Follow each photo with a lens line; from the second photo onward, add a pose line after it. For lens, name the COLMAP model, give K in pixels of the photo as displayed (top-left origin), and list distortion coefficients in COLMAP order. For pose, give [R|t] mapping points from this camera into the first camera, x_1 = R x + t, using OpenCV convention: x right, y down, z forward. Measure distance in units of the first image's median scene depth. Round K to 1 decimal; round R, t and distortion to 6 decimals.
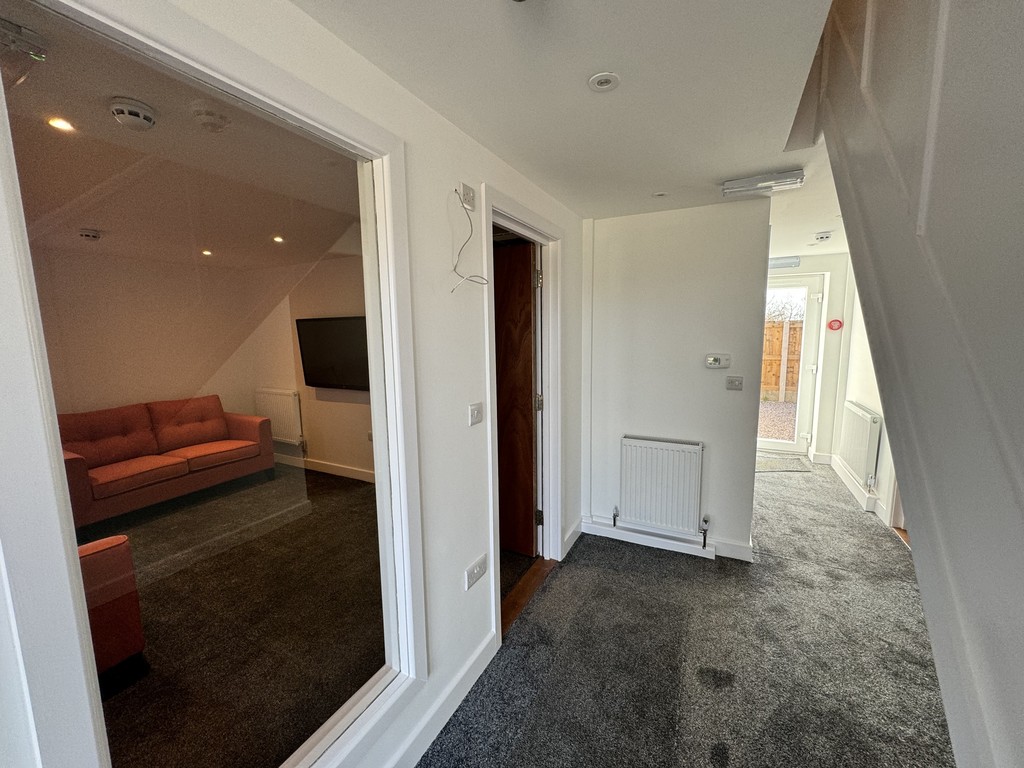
lens RADIAL K [[410.3, 0, 513.0], [0, 410.3, 381.3], [0, 0, 1]] dist [0.002672, -0.000114]
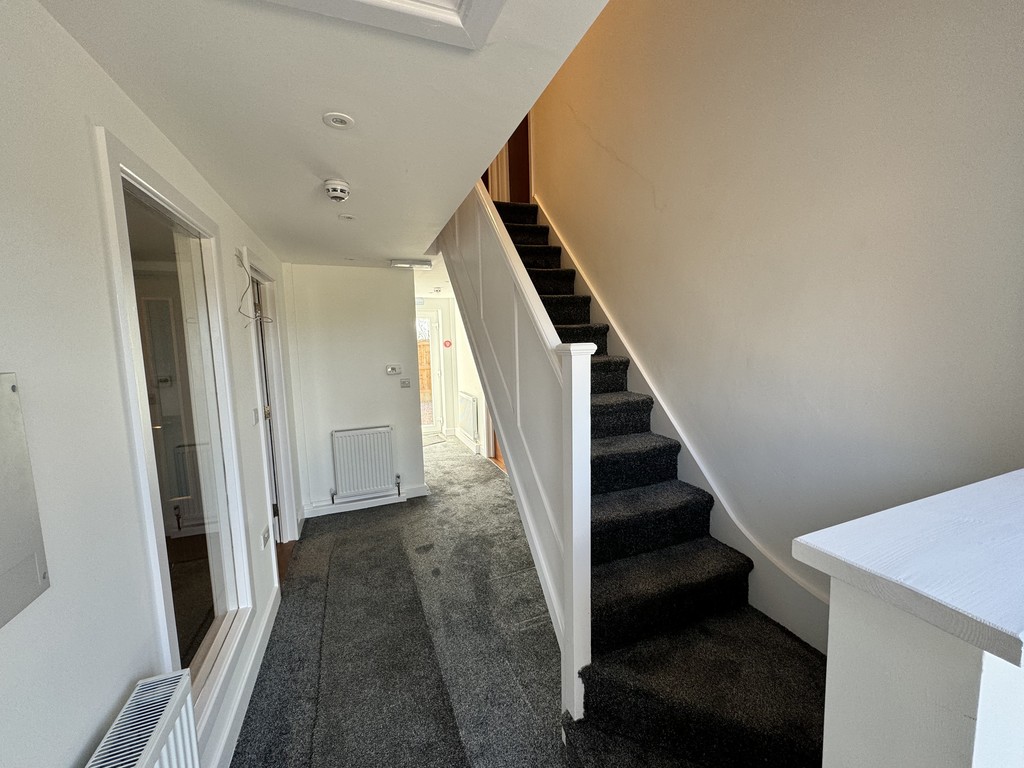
lens RADIAL K [[410.3, 0, 513.7], [0, 410.3, 383.2], [0, 0, 1]] dist [0.002672, -0.000114]
pose [[0.667522, -0.082957, 0.739955, -0.325796], [0.110507, 0.993806, 0.011727, 0.030943], [-0.736344, 0.073942, 0.672555, -0.335264]]
